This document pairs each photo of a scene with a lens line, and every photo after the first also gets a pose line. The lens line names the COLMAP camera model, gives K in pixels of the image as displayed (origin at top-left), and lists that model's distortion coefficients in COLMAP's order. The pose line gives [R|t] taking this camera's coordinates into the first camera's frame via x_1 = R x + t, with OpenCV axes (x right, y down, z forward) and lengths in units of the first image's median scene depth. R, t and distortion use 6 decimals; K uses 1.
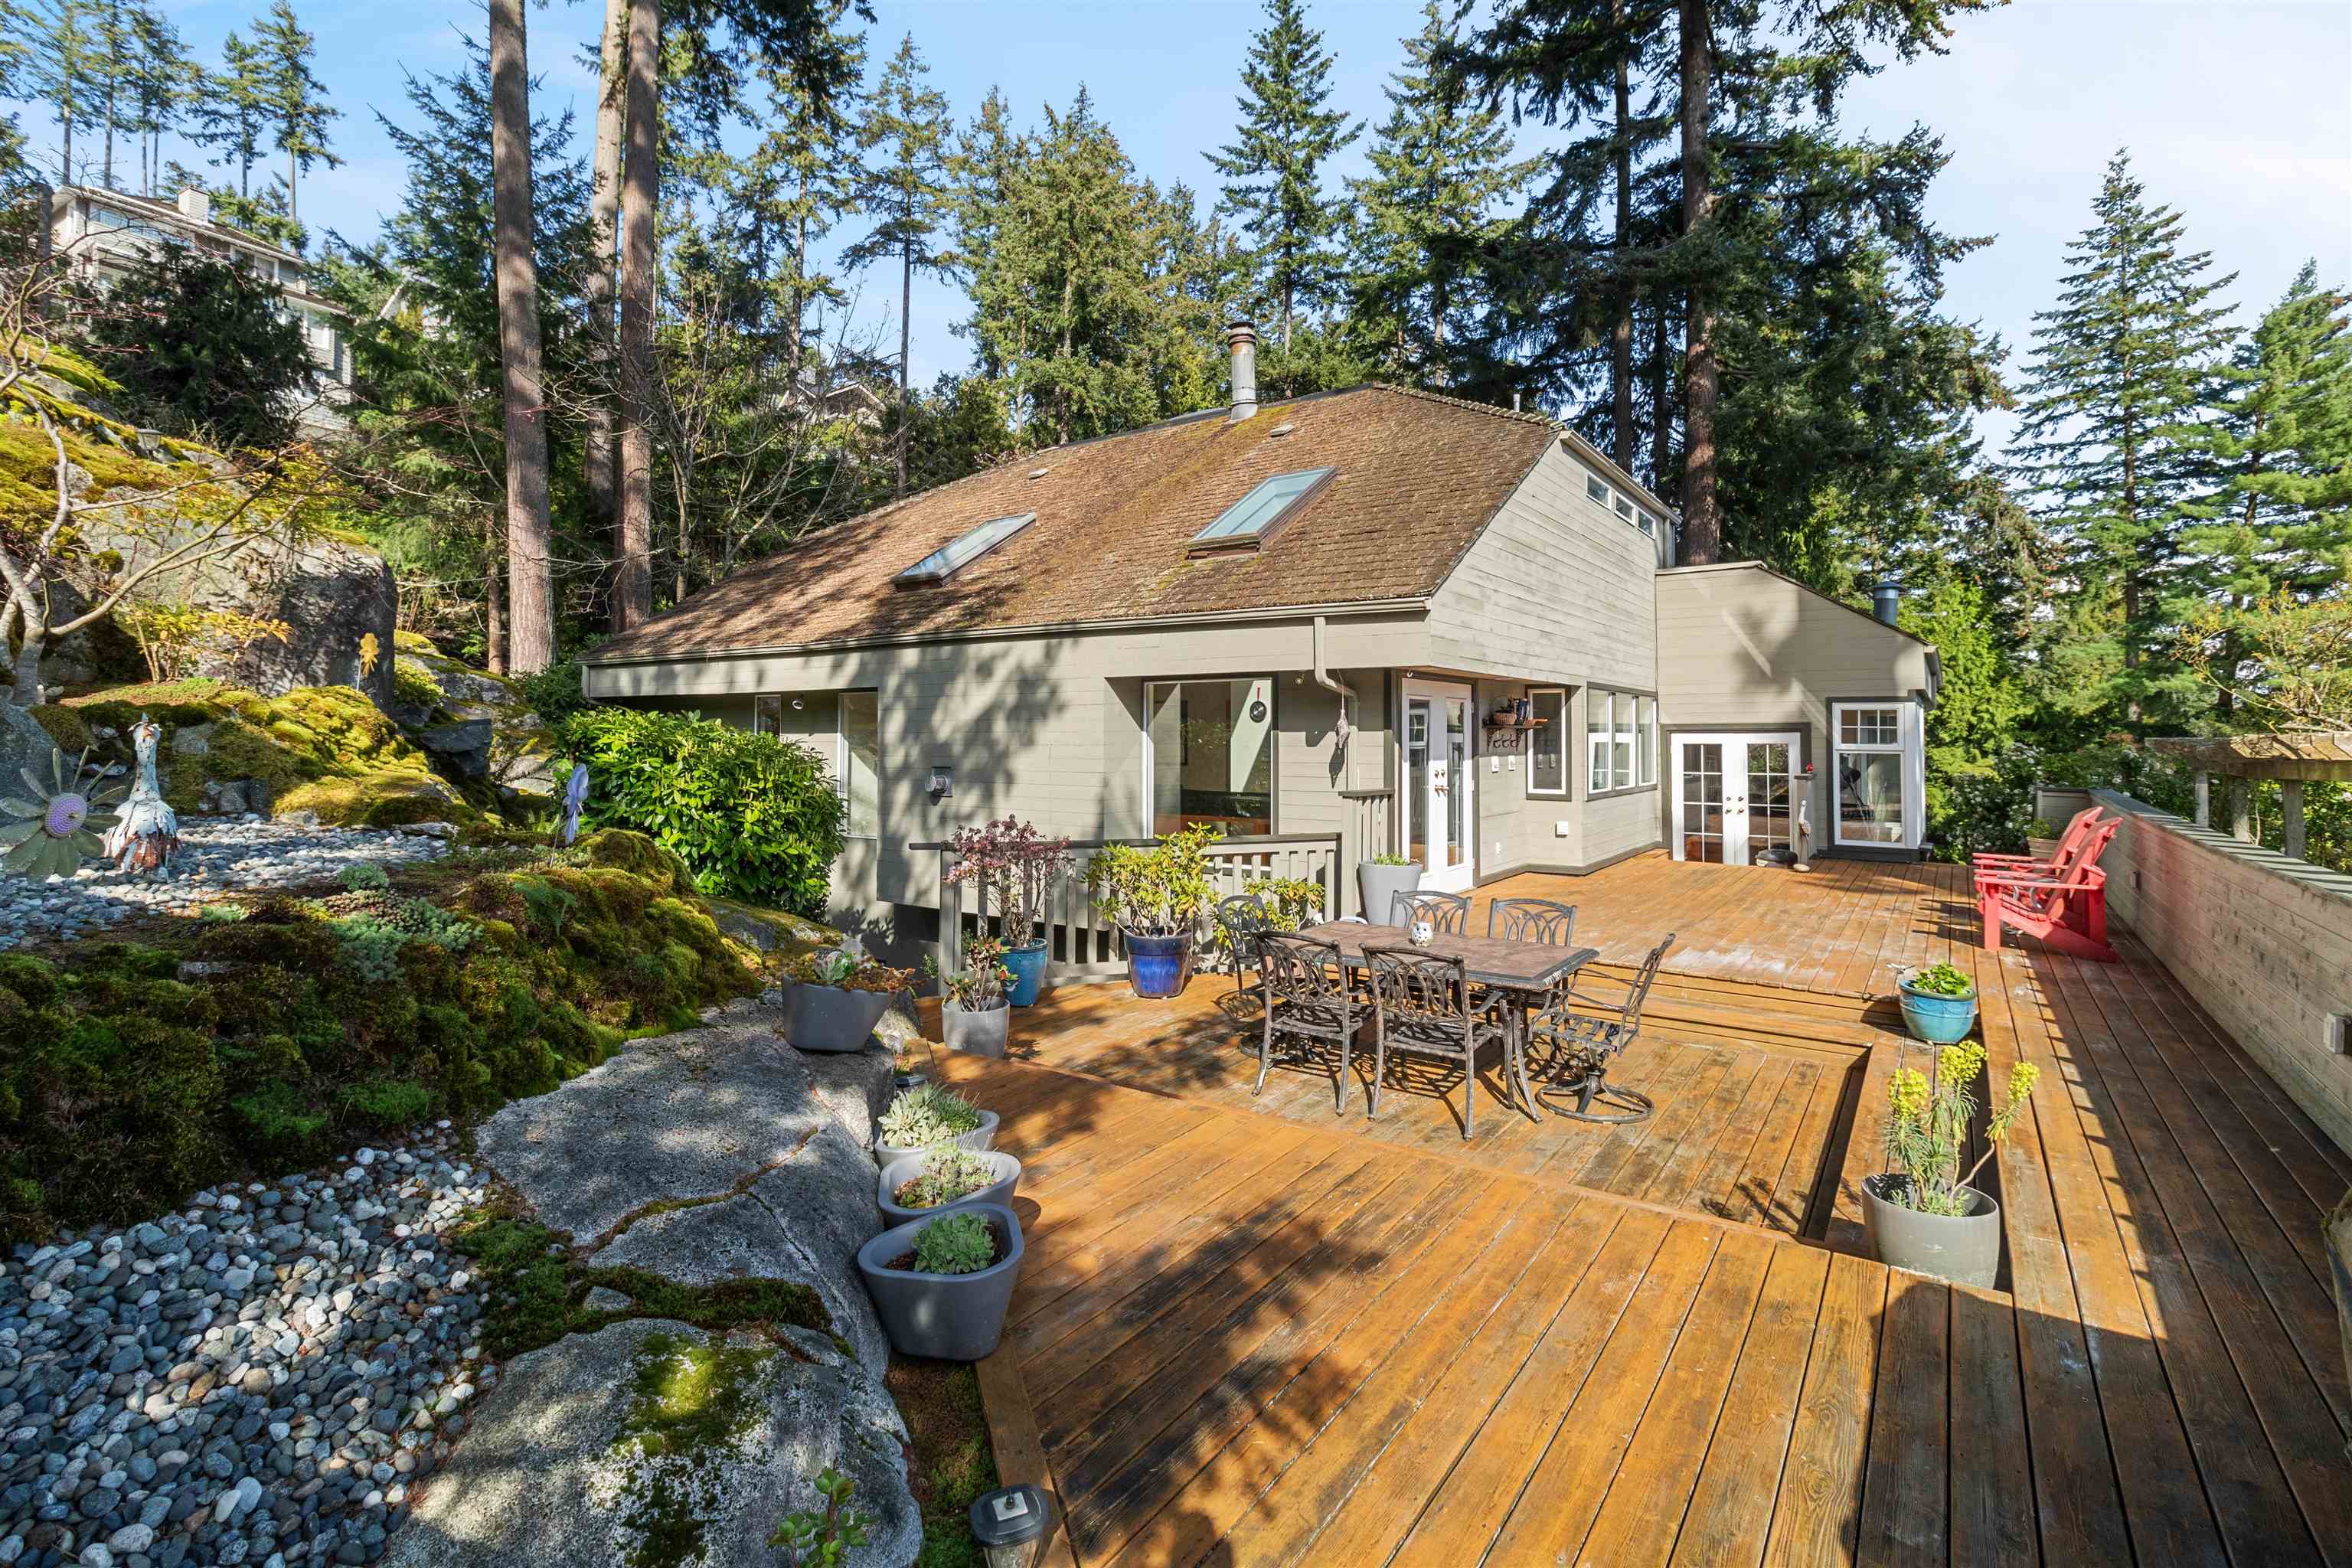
lens RADIAL K [[1098.4, 0, 1179.0], [0, 1098.4, 741.8], [0, 0, 1]] dist [-0.000881, 0.000144]
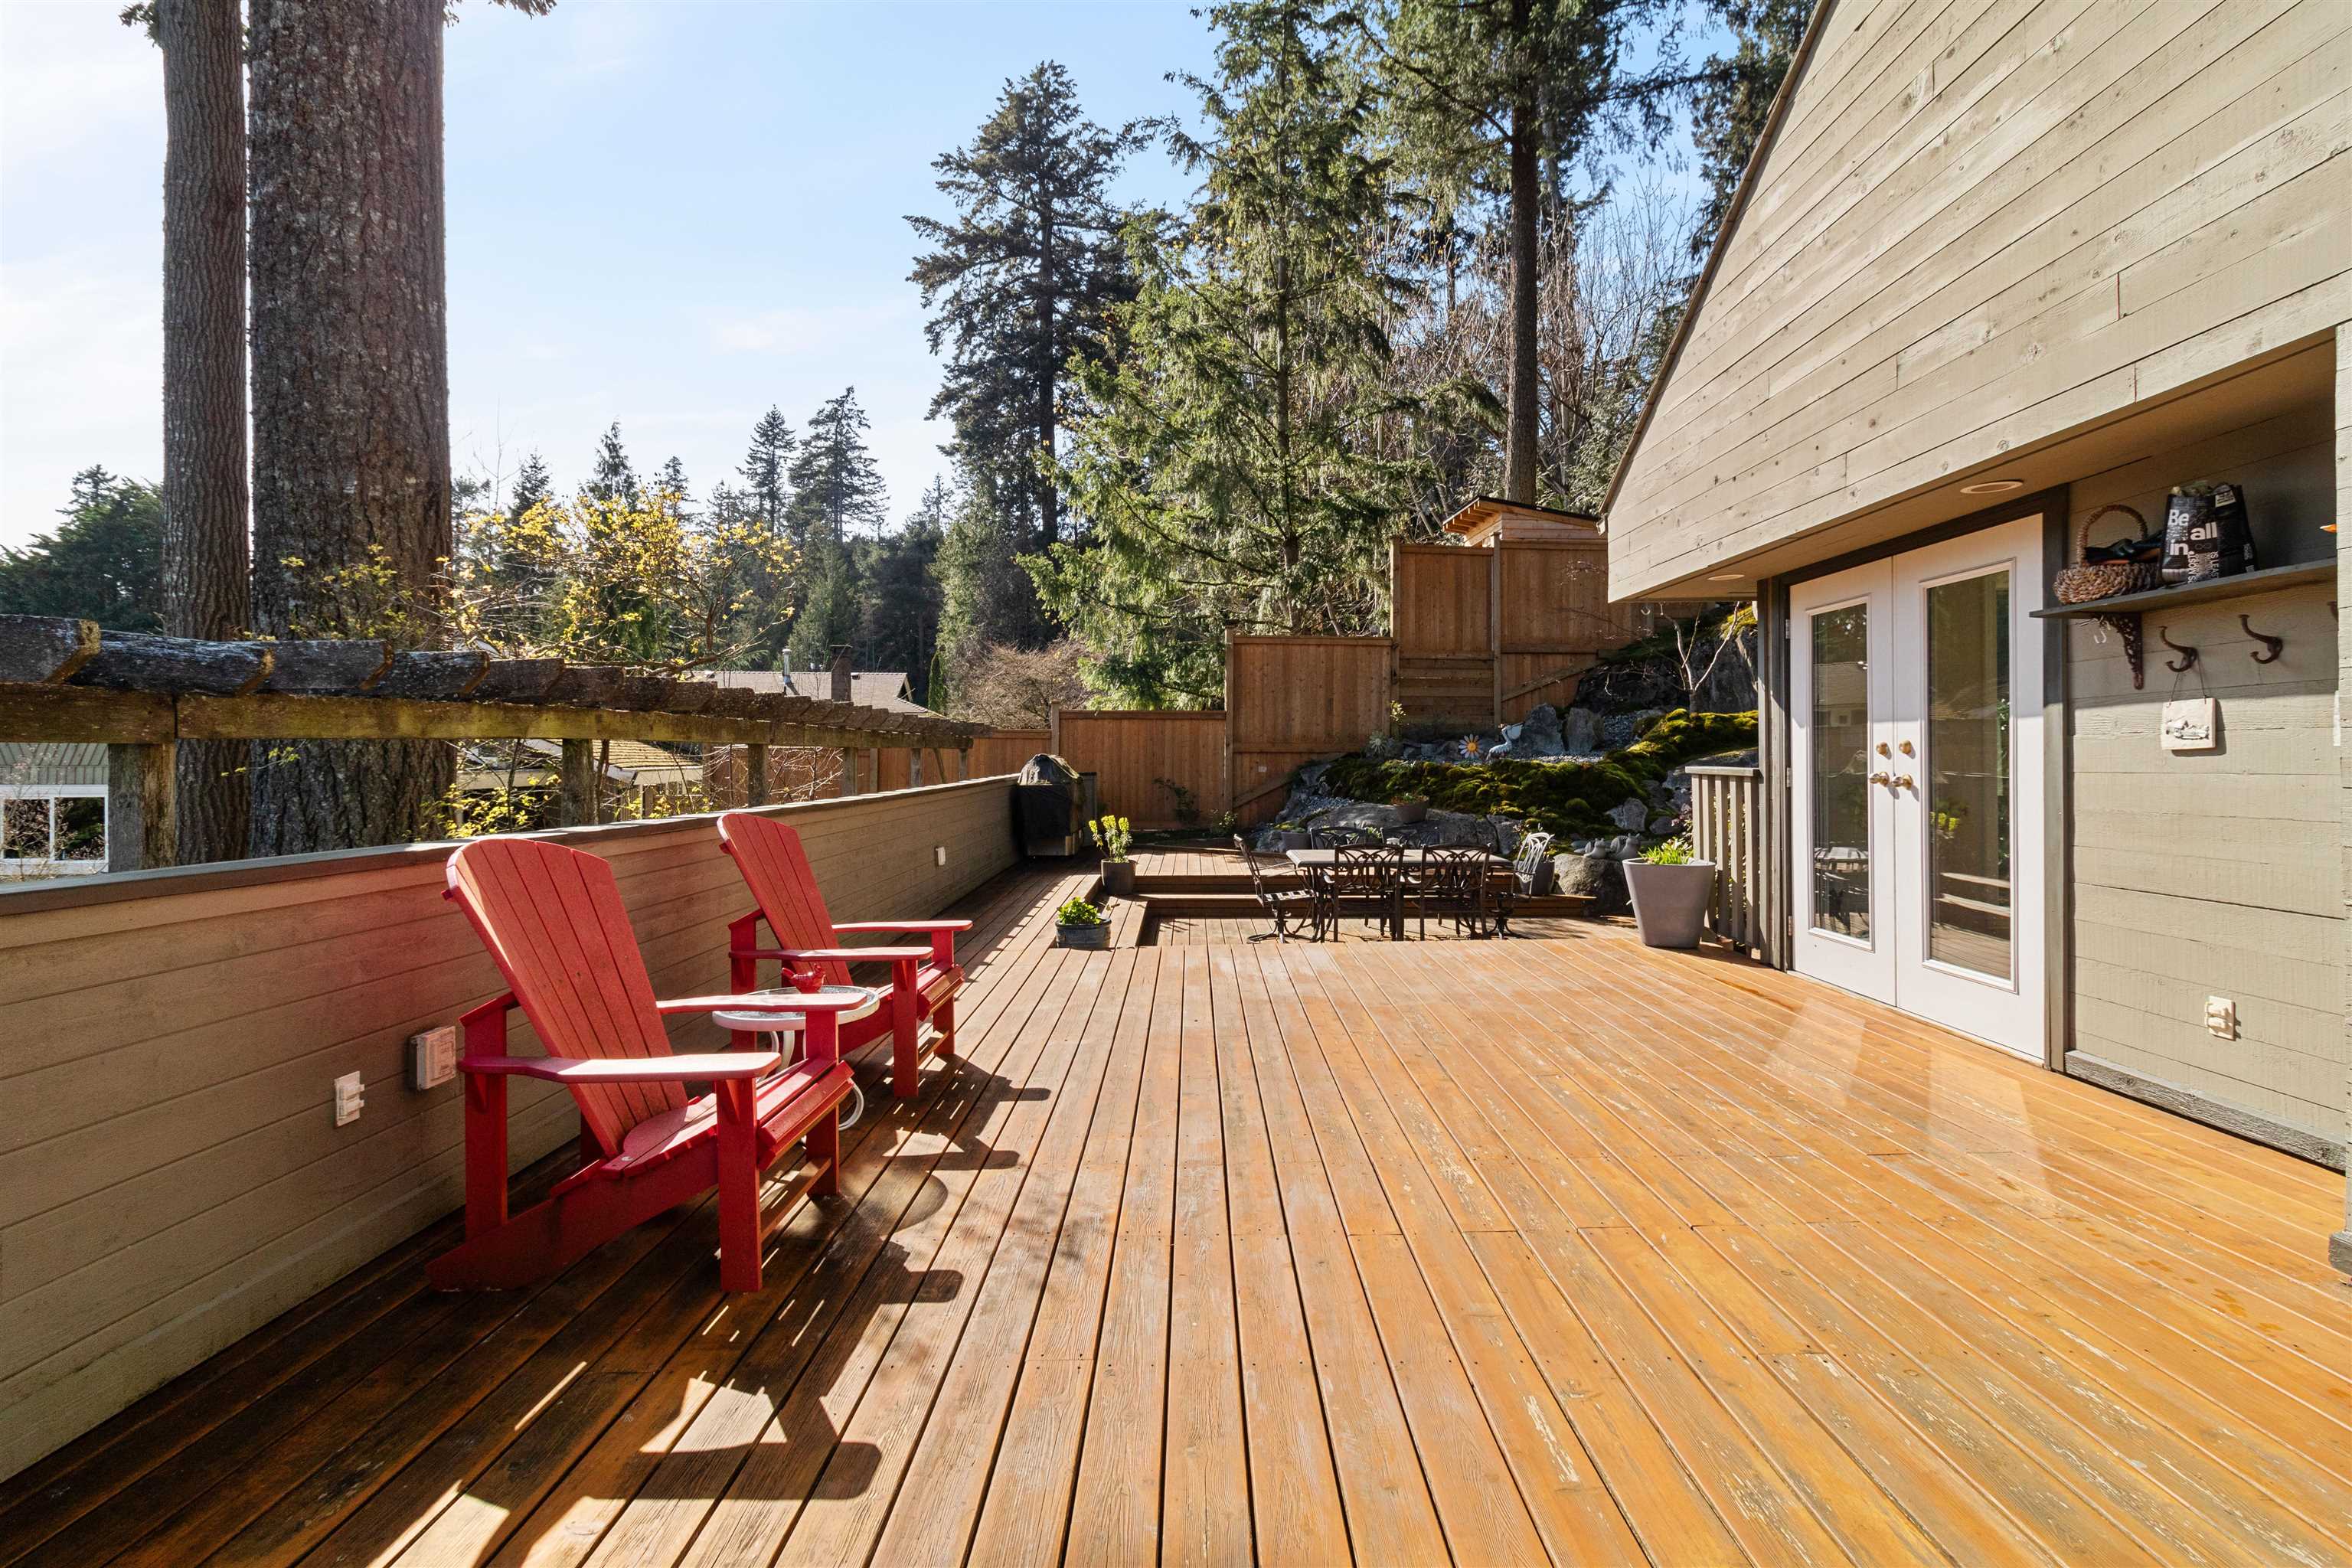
lens RADIAL K [[1098.4, 0, 1179.0], [0, 1098.4, 741.8], [0, 0, 1]] dist [-0.000881, 0.000144]
pose [[-0.824889, -0.010349, -0.565199, 1.795222], [-0.006021, 0.999937, -0.009521, 0.076012], [0.565262, -0.004450, -0.824899, 2.931790]]
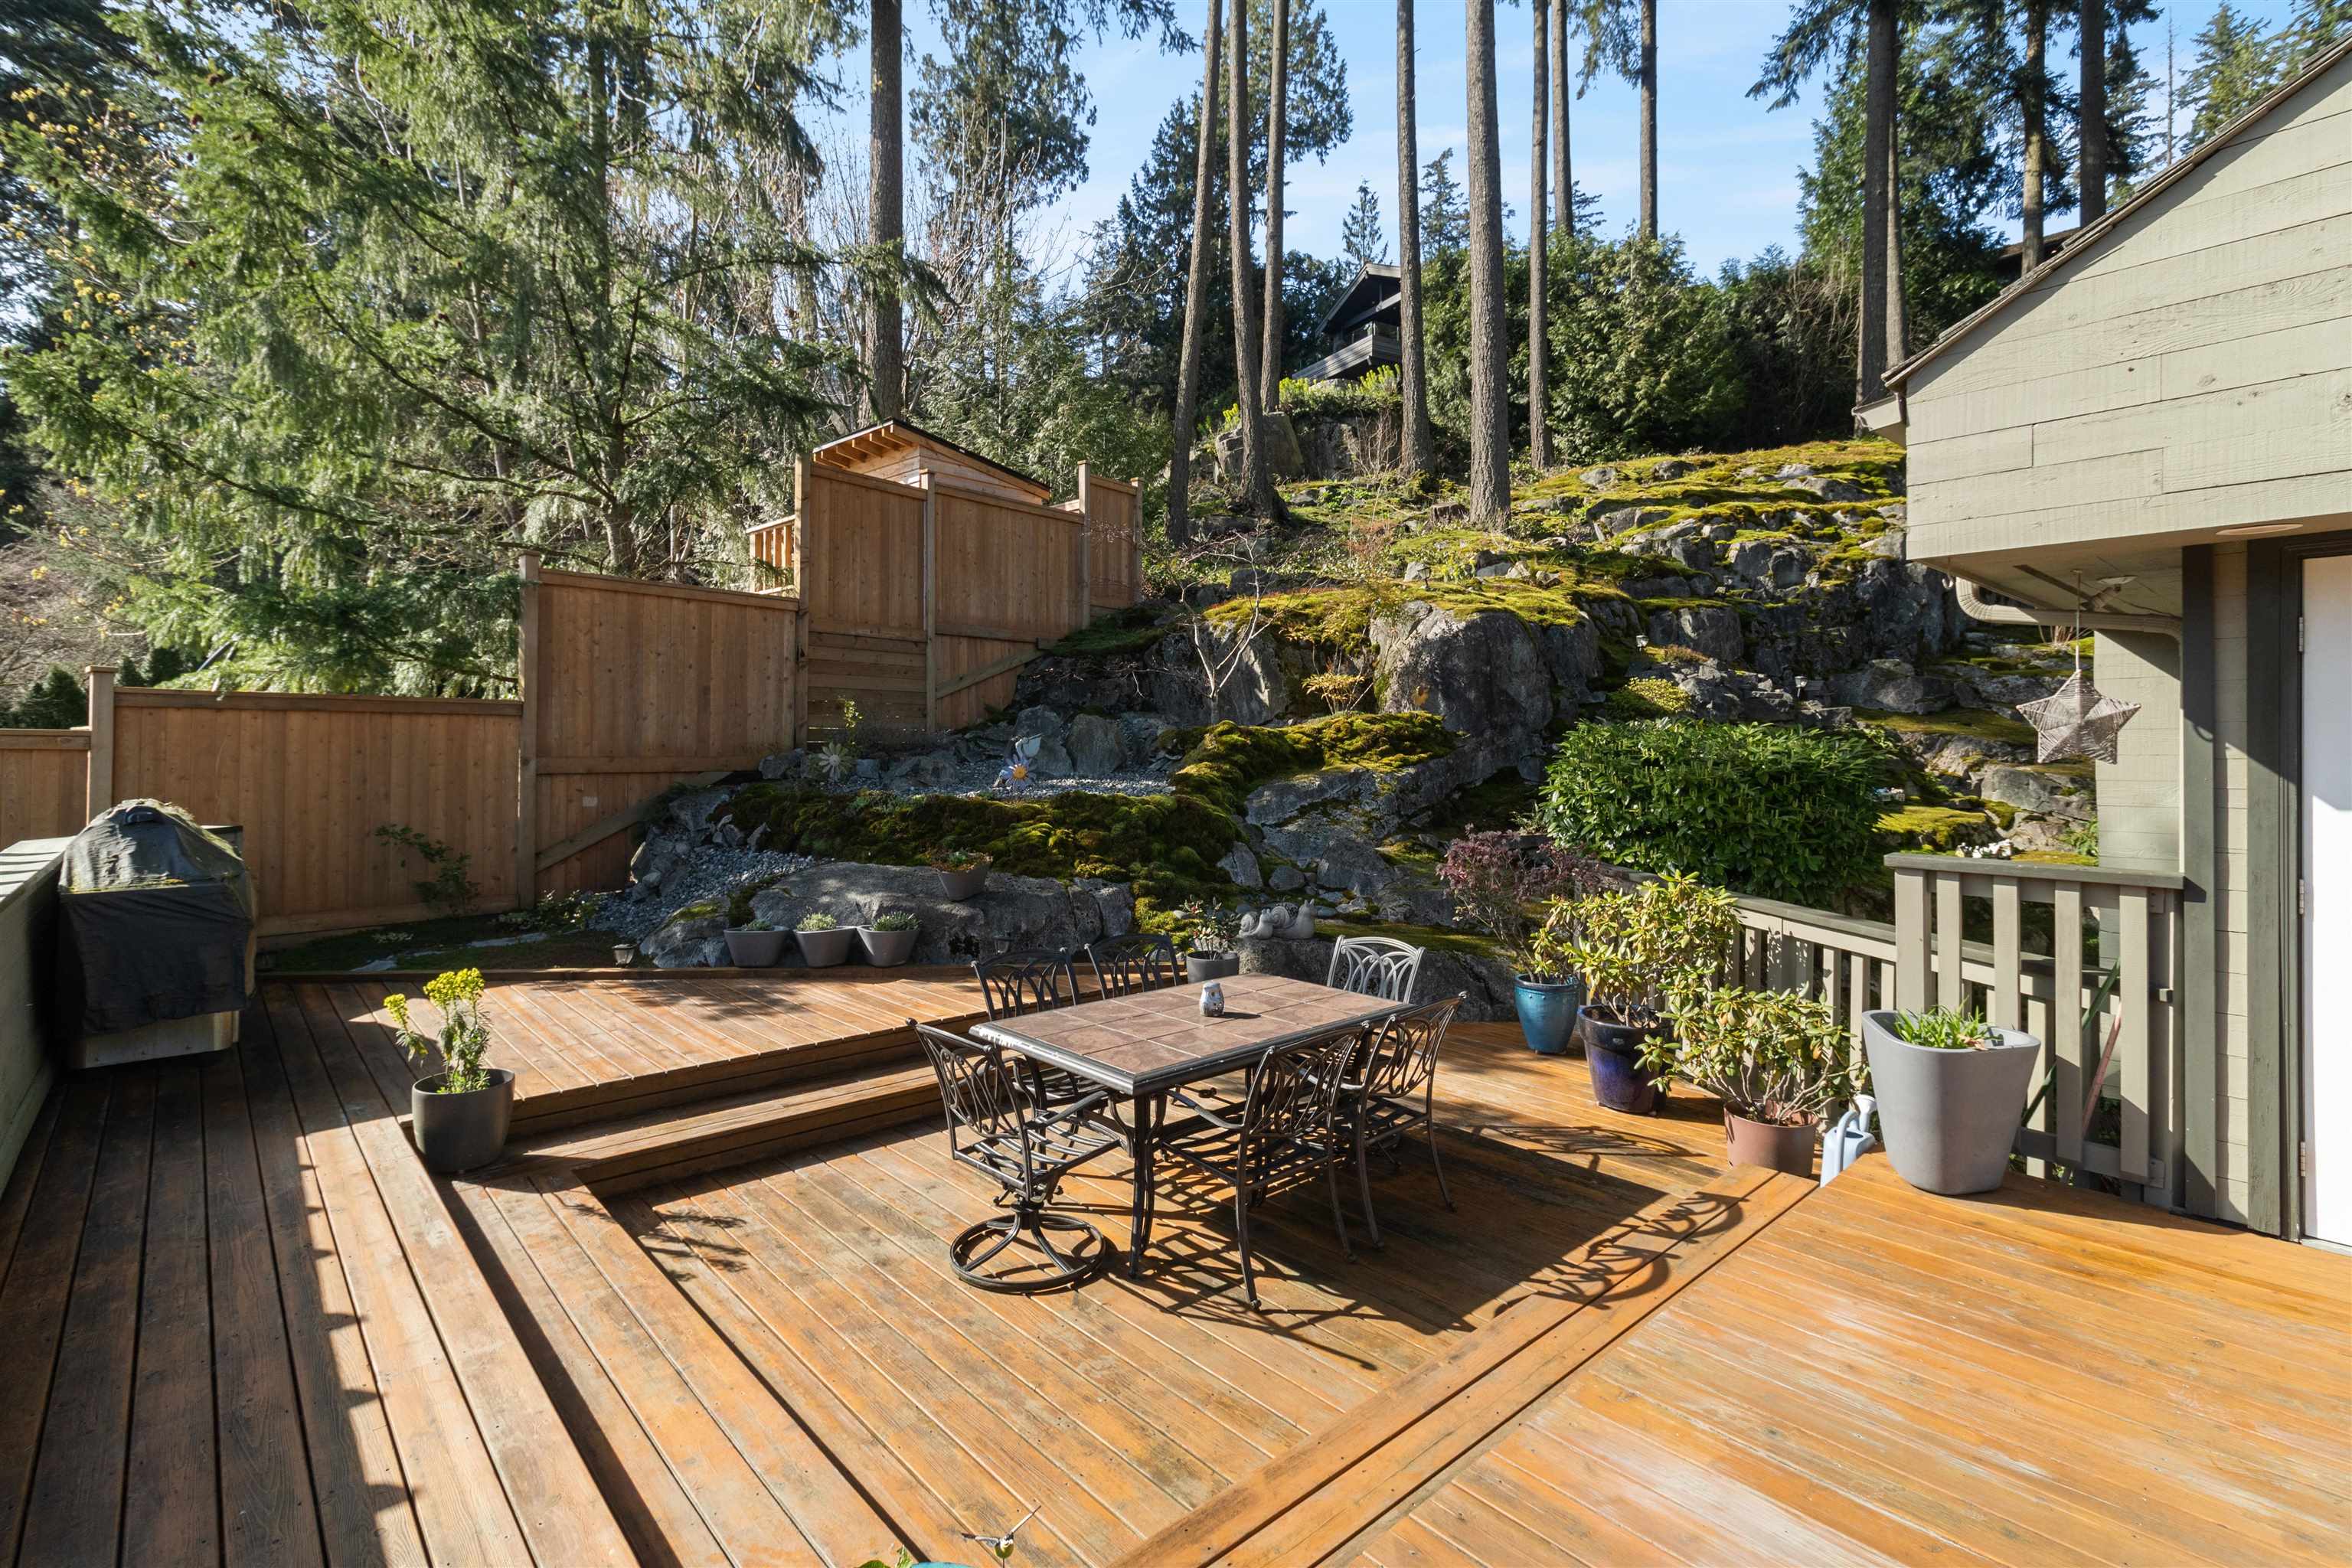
lens RADIAL K [[1098.4, 0, 1179.0], [0, 1098.4, 741.8], [0, 0, 1]] dist [-0.000881, 0.000144]
pose [[-0.225107, -0.009484, -0.974288, 1.280034], [-0.012218, 0.999901, -0.006910, 0.007013], [0.974257, 0.010348, -0.225201, 1.529653]]
